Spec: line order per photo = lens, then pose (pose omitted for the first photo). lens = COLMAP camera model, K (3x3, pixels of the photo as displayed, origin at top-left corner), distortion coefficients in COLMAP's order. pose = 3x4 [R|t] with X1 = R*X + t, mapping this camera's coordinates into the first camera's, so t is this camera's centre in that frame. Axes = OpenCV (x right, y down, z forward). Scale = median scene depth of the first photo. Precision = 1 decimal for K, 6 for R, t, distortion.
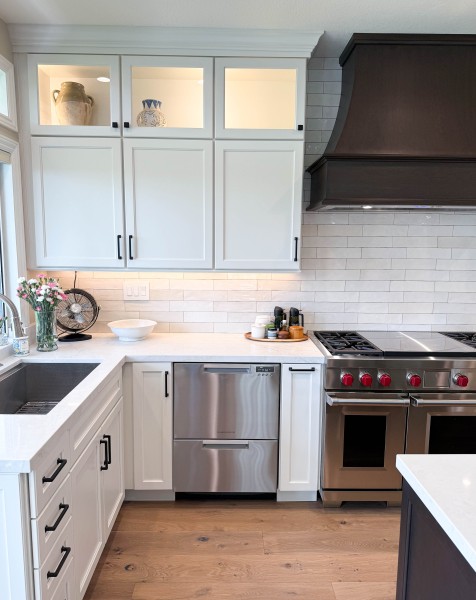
lens RADIAL K [[459.7, 0, 236.1], [0, 459.7, 302.3], [0, 0, 1]] dist [0.108064, -0.202562]
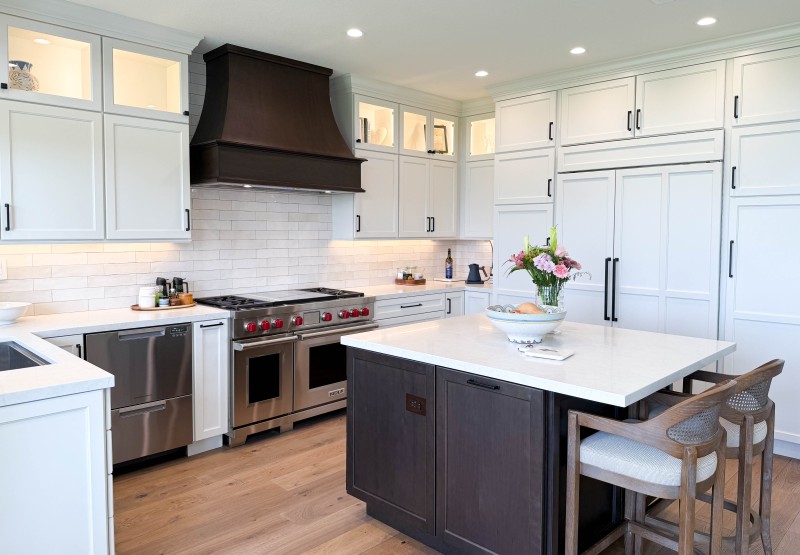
lens RADIAL K [[571.9, 0, 410.6], [0, 571.9, 261.0], [0, 0, 1]] dist [0.101189, -0.176200]
pose [[0.710220, -0.045366, 0.702517, -0.474802], [0.095678, 0.994882, -0.032482, 0.078526], [-0.697448, 0.090285, 0.710926, -0.342631]]
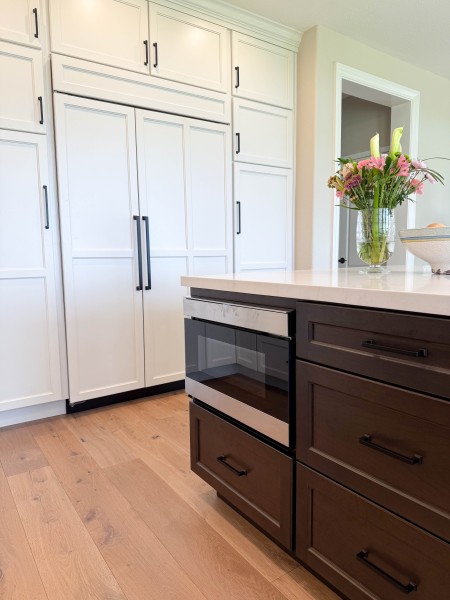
lens RADIAL K [[423.3, 0, 225.0], [0, 423.3, 300.0], [0, 0, 1]] dist [0.064502, -0.091912]
pose [[-0.549044, -0.088665, 0.831077, 0.095493], [0.122490, 0.975084, 0.184950, 0.104029], [-0.826769, 0.203344, -0.524504, 0.815677]]
